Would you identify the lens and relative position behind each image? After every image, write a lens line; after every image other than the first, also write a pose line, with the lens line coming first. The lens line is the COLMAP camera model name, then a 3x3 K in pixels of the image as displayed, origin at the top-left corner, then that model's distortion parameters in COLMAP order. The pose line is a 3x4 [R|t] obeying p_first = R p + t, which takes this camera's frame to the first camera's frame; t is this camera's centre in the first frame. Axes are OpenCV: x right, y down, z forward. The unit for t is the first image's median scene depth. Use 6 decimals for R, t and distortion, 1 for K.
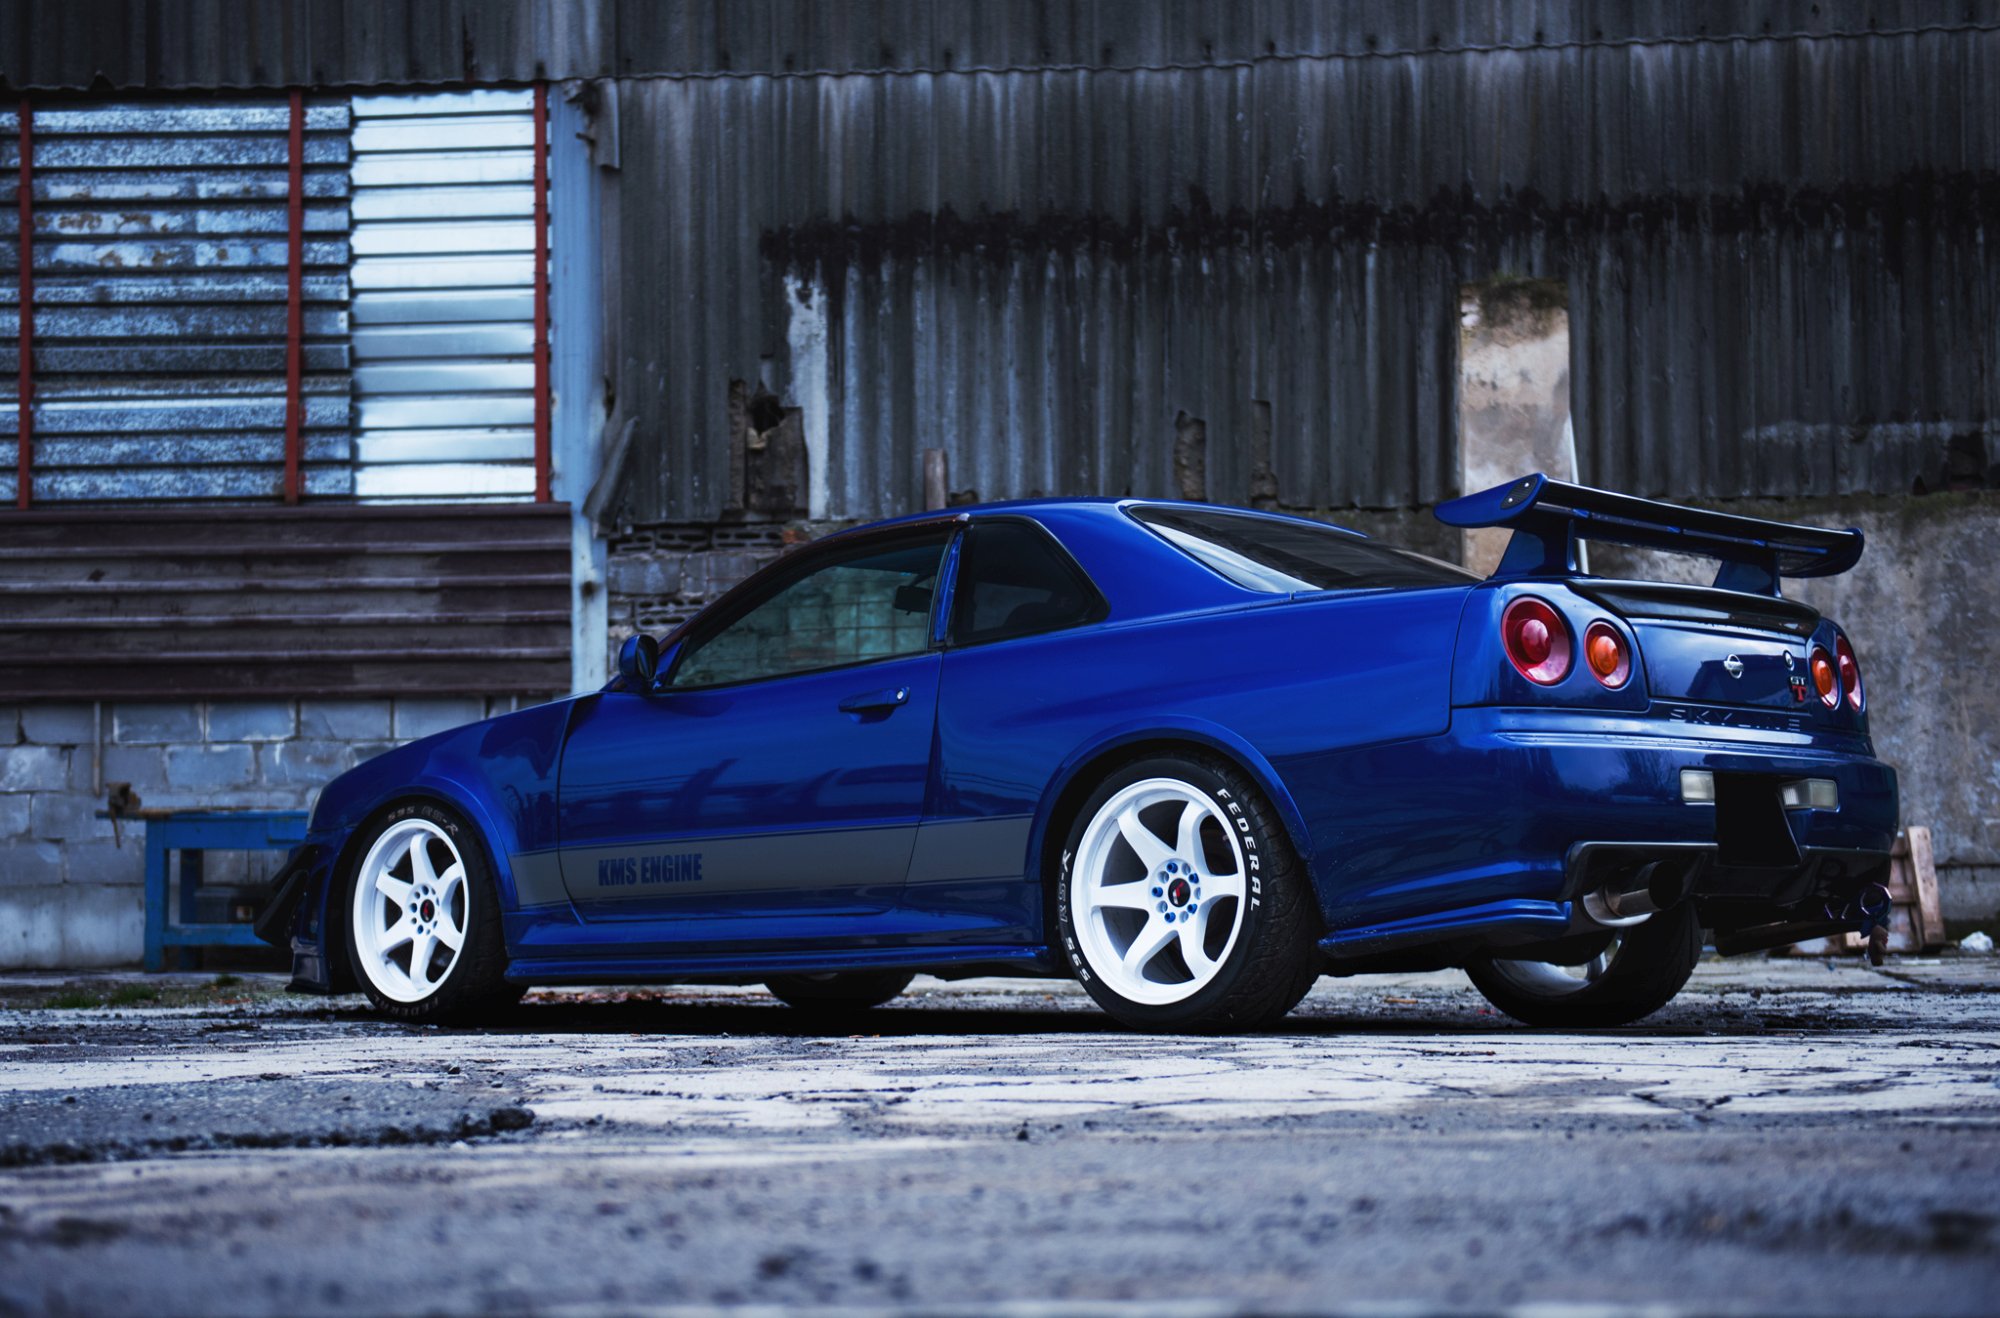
lens RADIAL K [[3282.9, 0, 926.8], [0, 3282.9, 702.8], [0, 0, 1]] dist [0.132591, -0.041281]
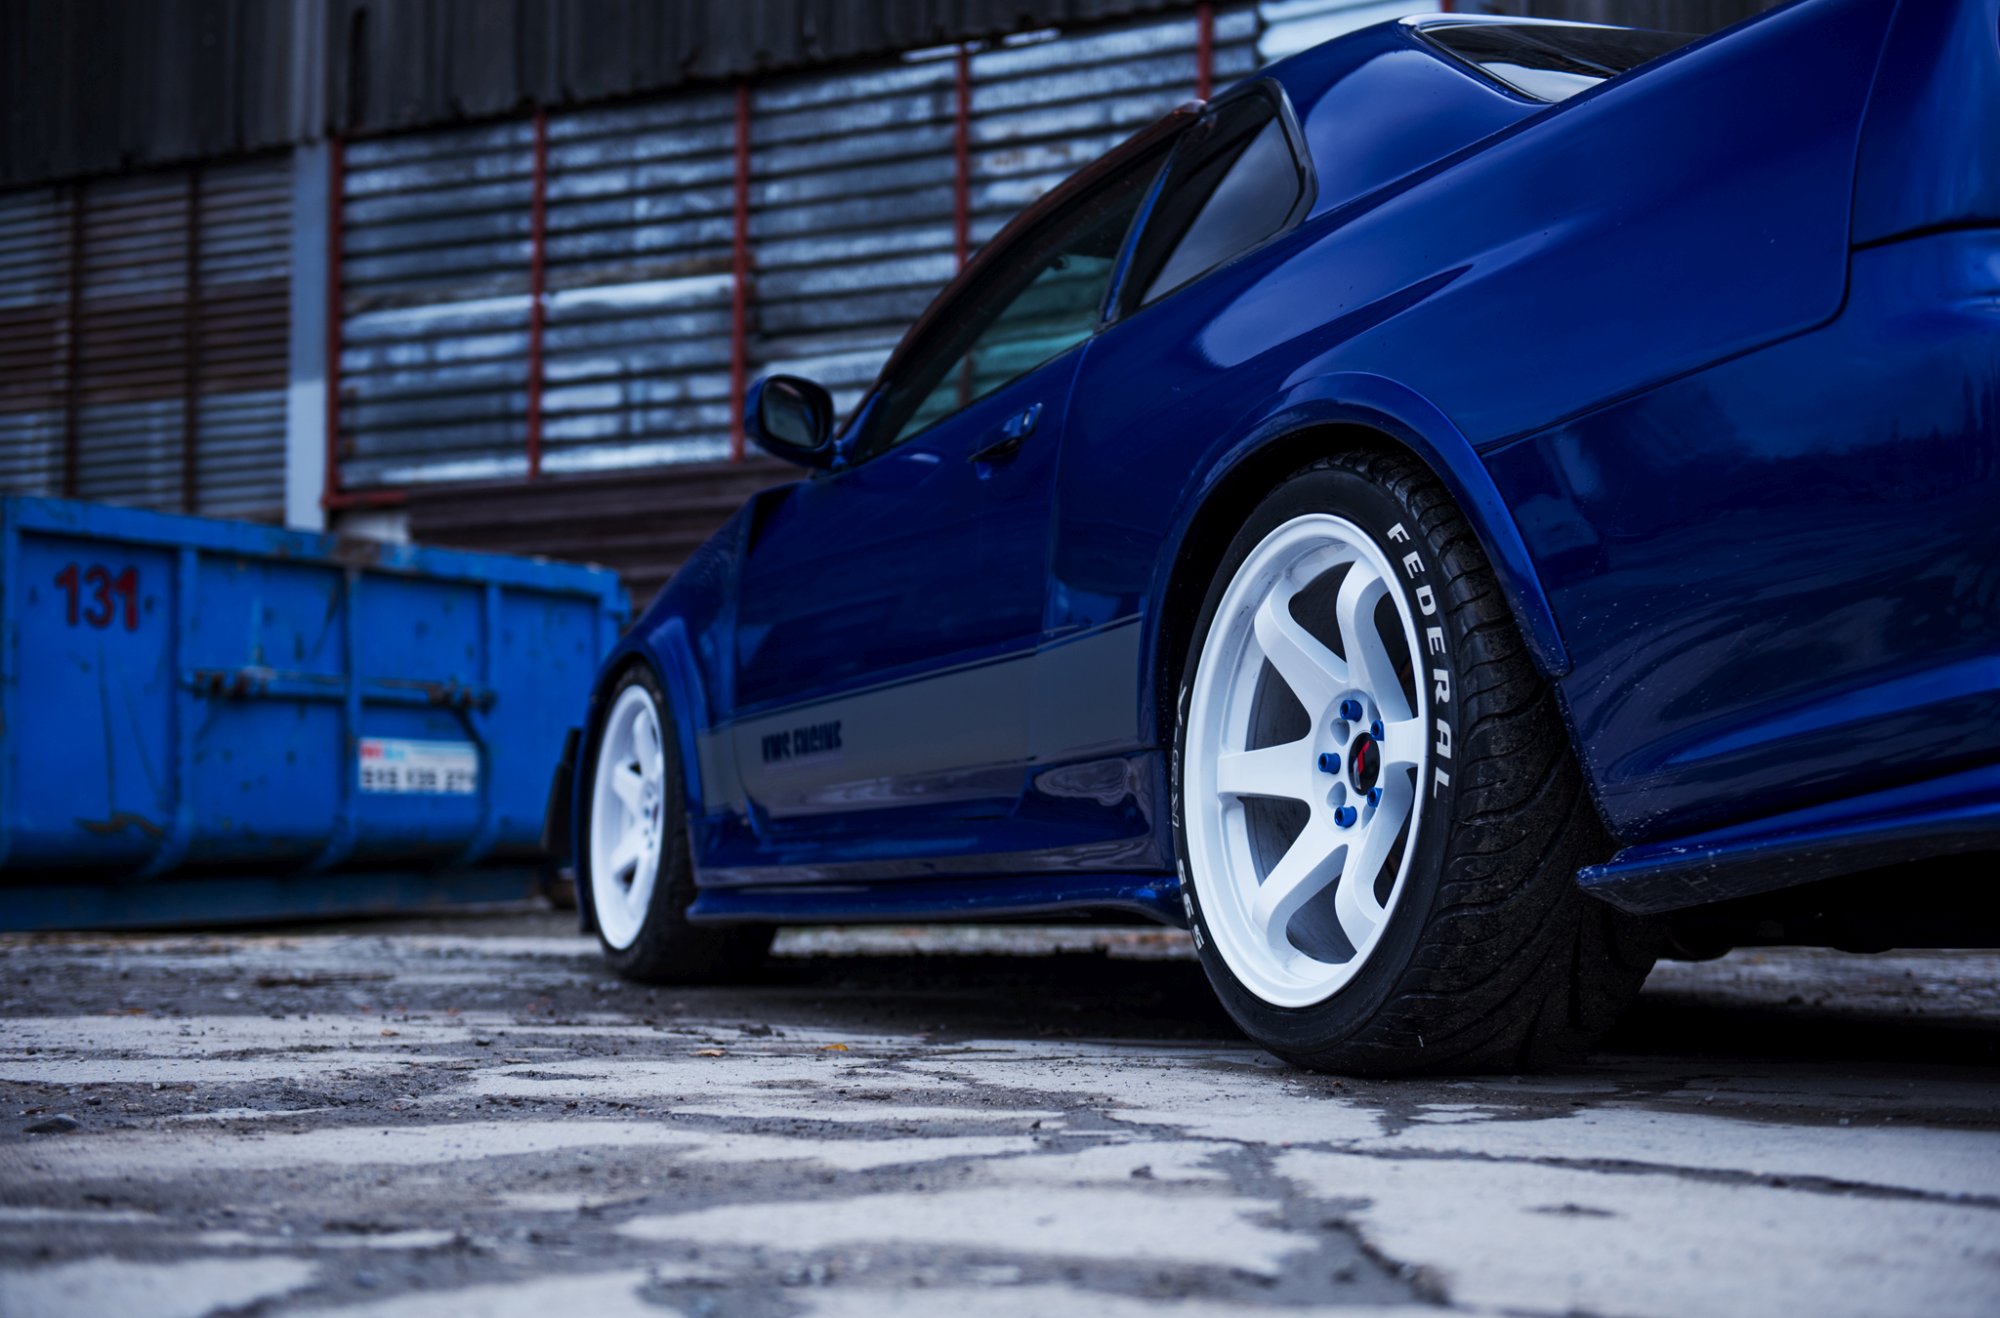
lens RADIAL K [[2658.9, 0, 1000.0], [0, 2658.9, 659.0], [0, 0, 1]] dist [0.112249, 0.002119]
pose [[0.914116, -0.018715, -0.405022, 0.073964], [0.014946, 0.999811, -0.012466, 0.019112], [0.405178, 0.005342, 0.914222, 0.259351]]
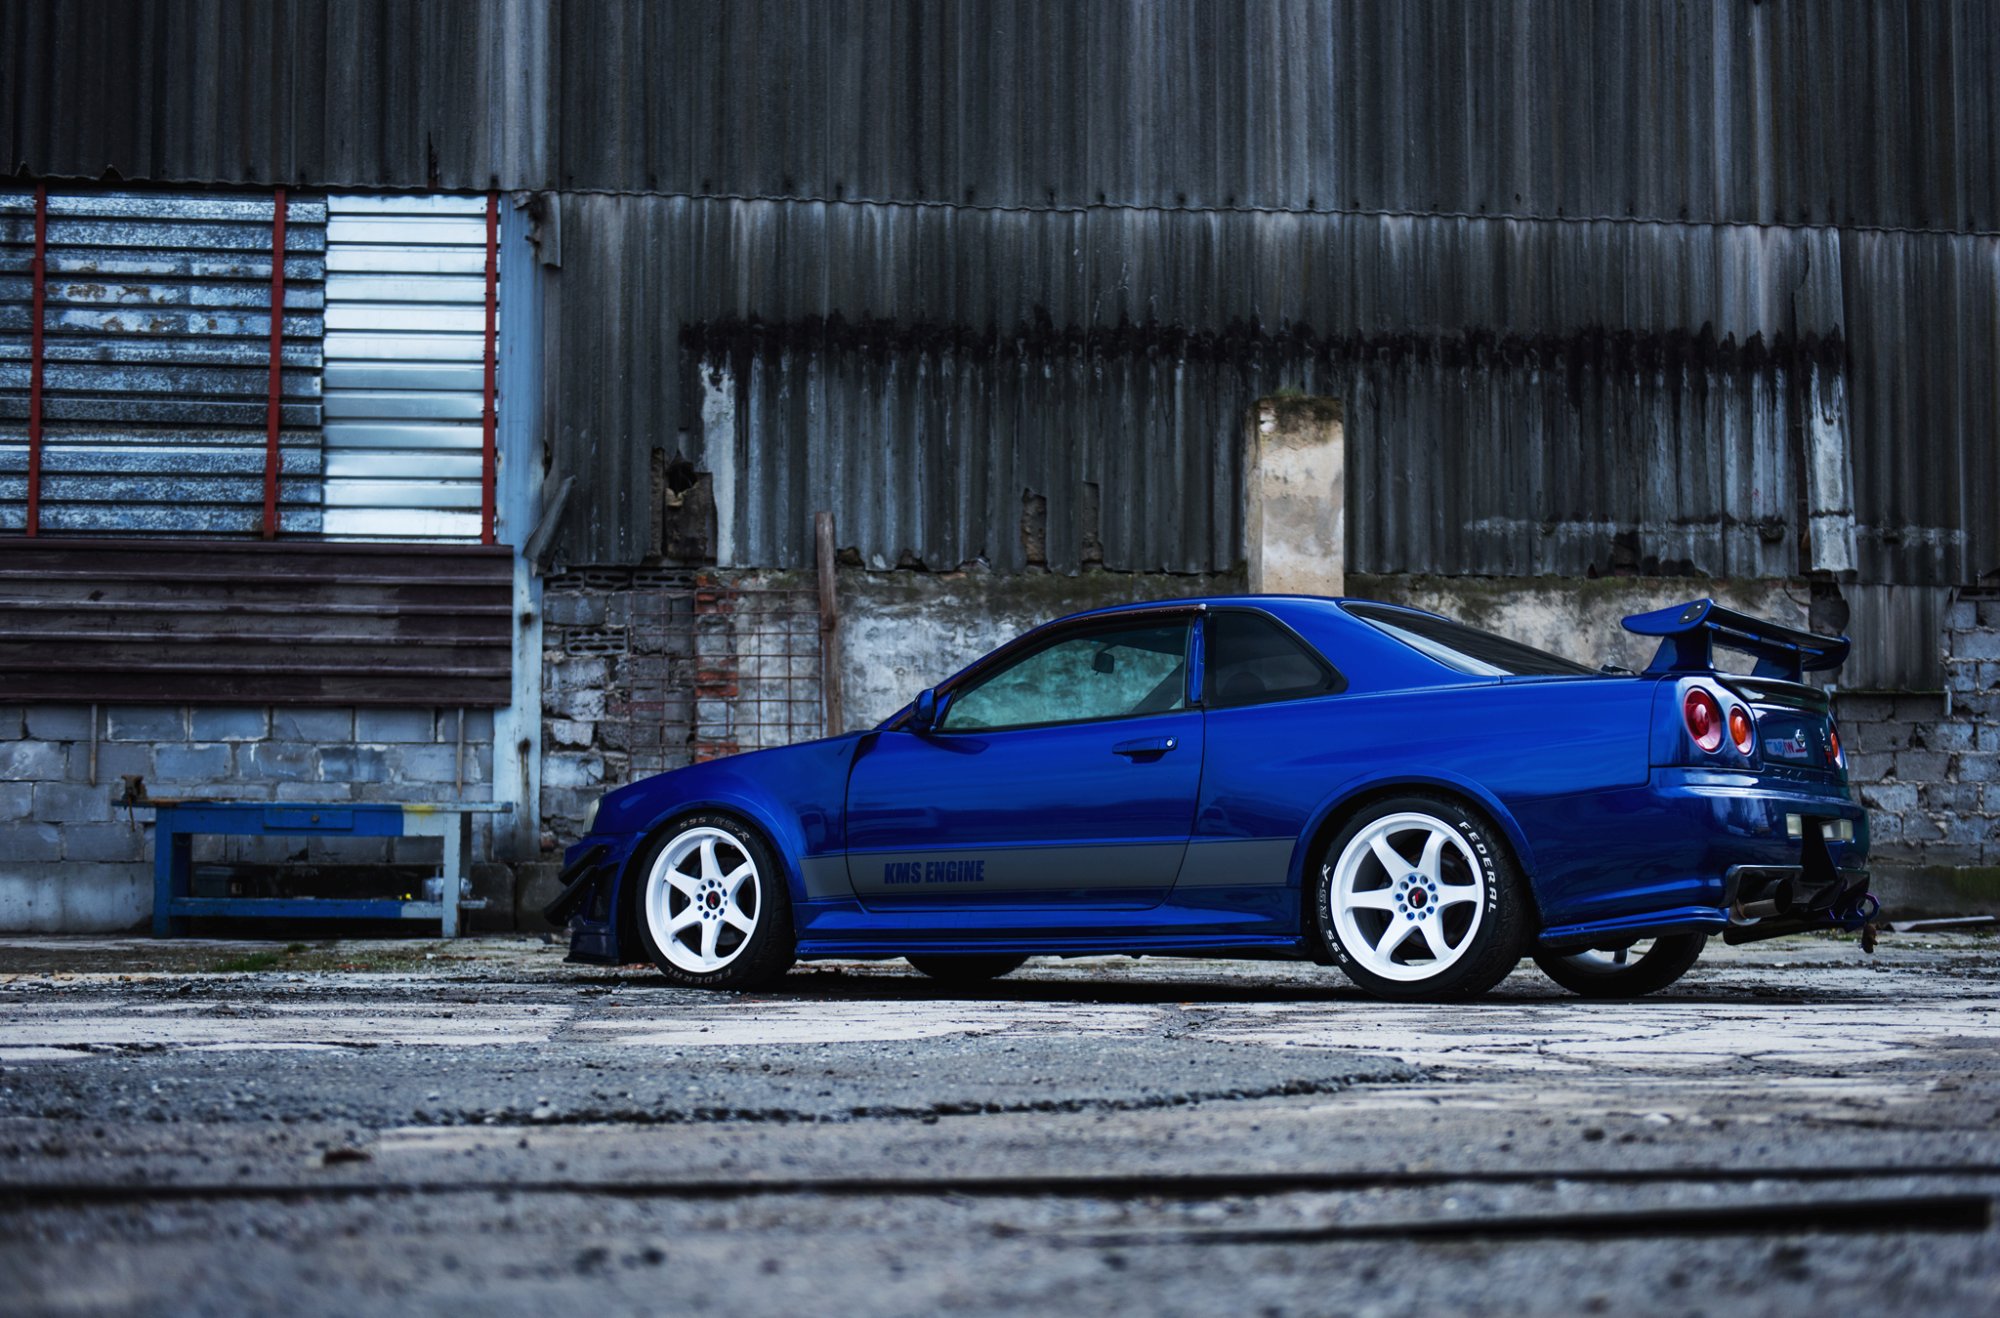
lens RADIAL K [[2876.2, 0, 1008.5], [0, 2876.2, 701.6], [0, 0, 1]] dist [-0.024202, 0.006169]
pose [[0.982368, 0.023910, 0.185421, -0.125039], [-0.023797, 0.999713, -0.002838, -0.006171], [-0.185435, -0.001624, 0.982655, -0.050237]]
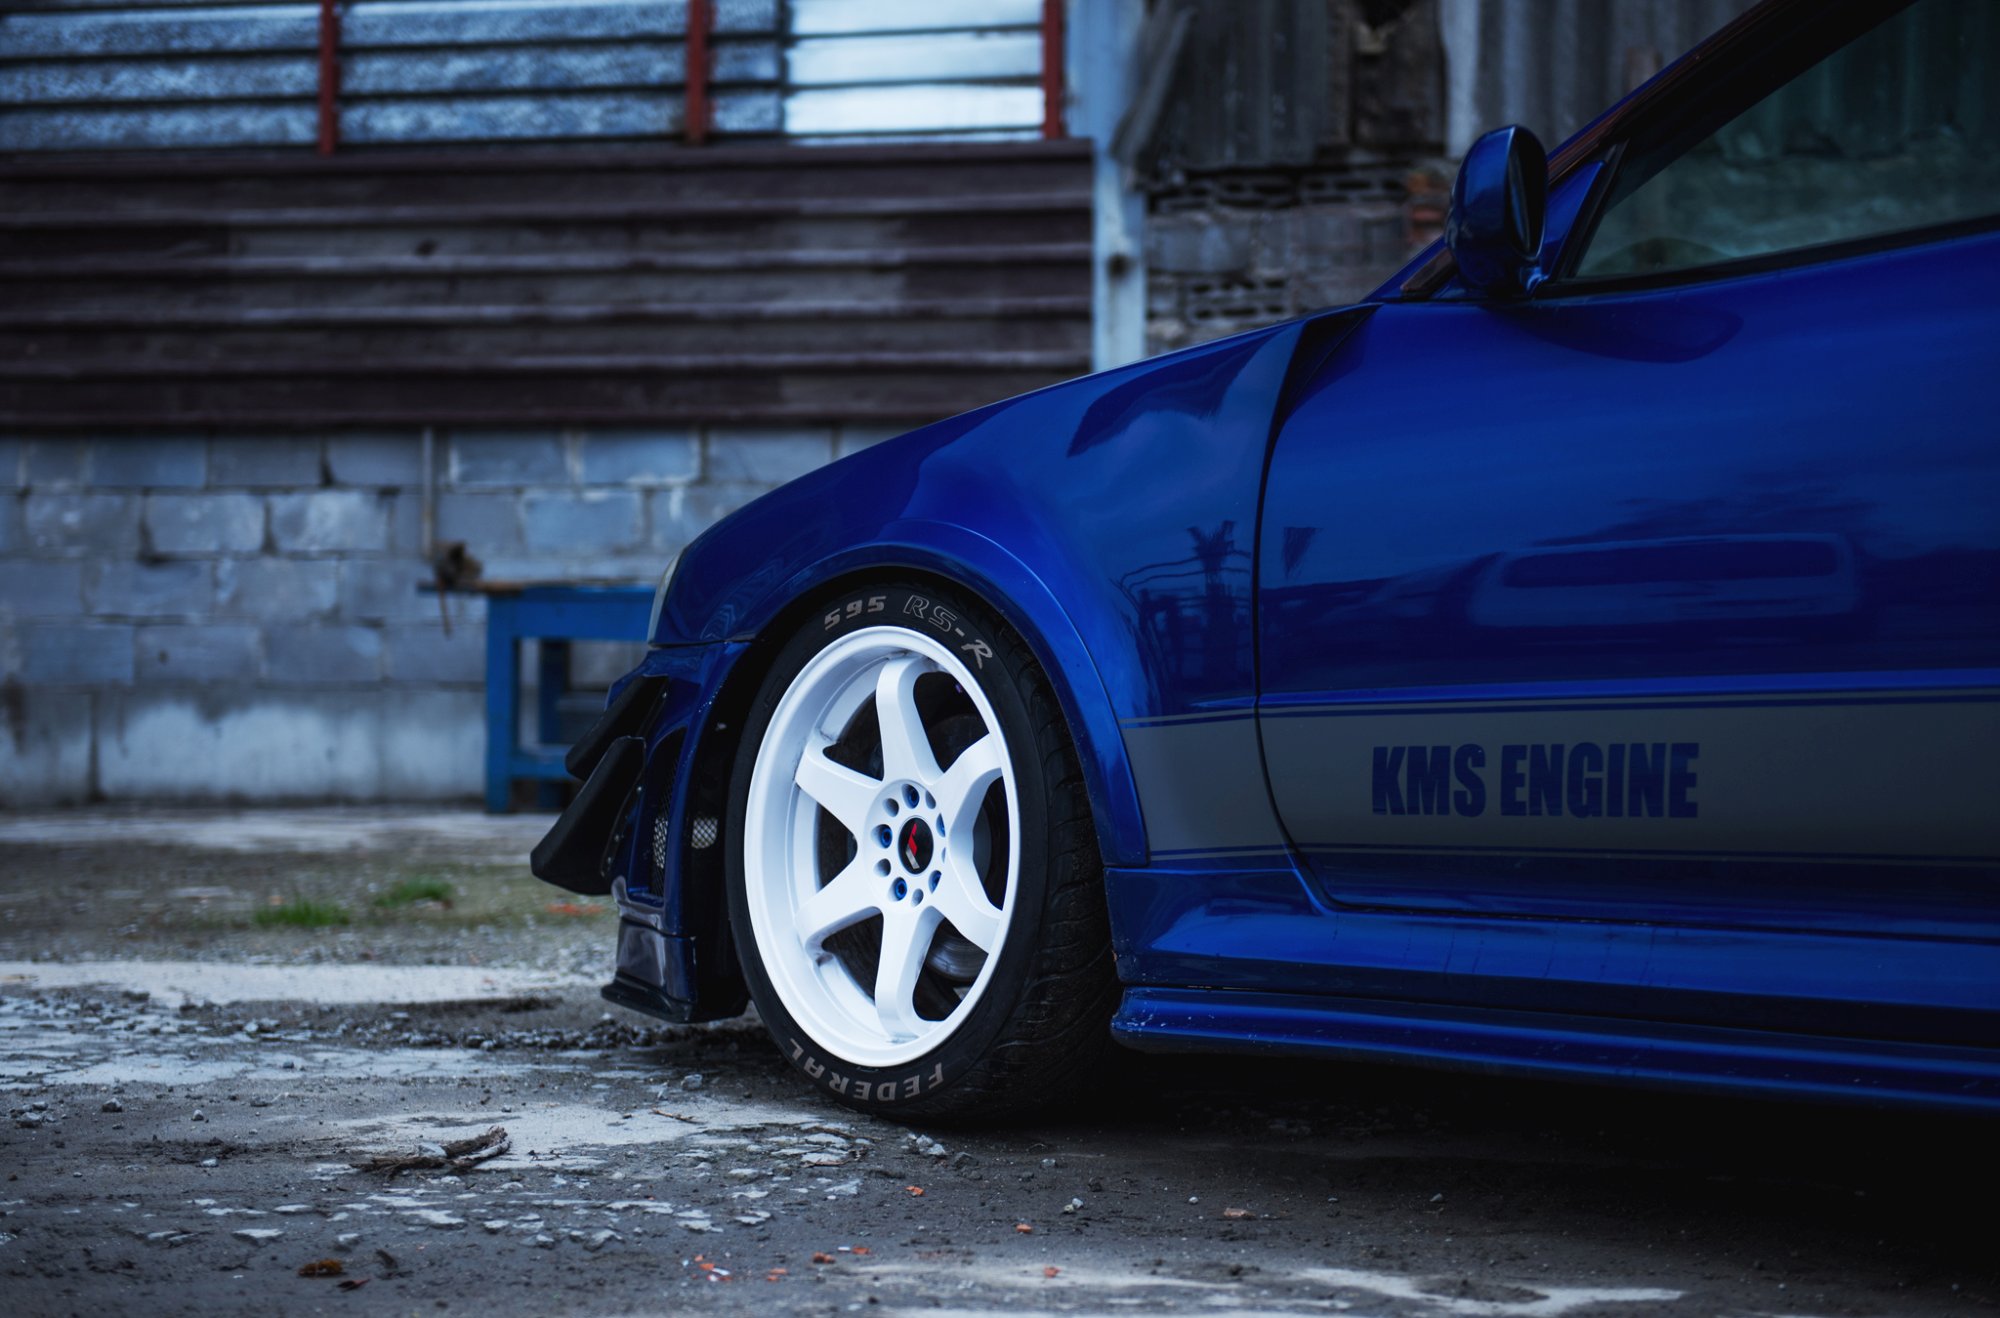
lens RADIAL K [[3398.2, 0, 1000.0], [0, 3398.2, 659.0], [0, 0, 1]] dist [0.136474, -0.143522]
pose [[0.993601, 0.011744, -0.112335, -0.047210], [-0.005503, 0.998432, 0.055712, 0.007892], [0.112813, -0.054738, 0.992107, 0.292183]]
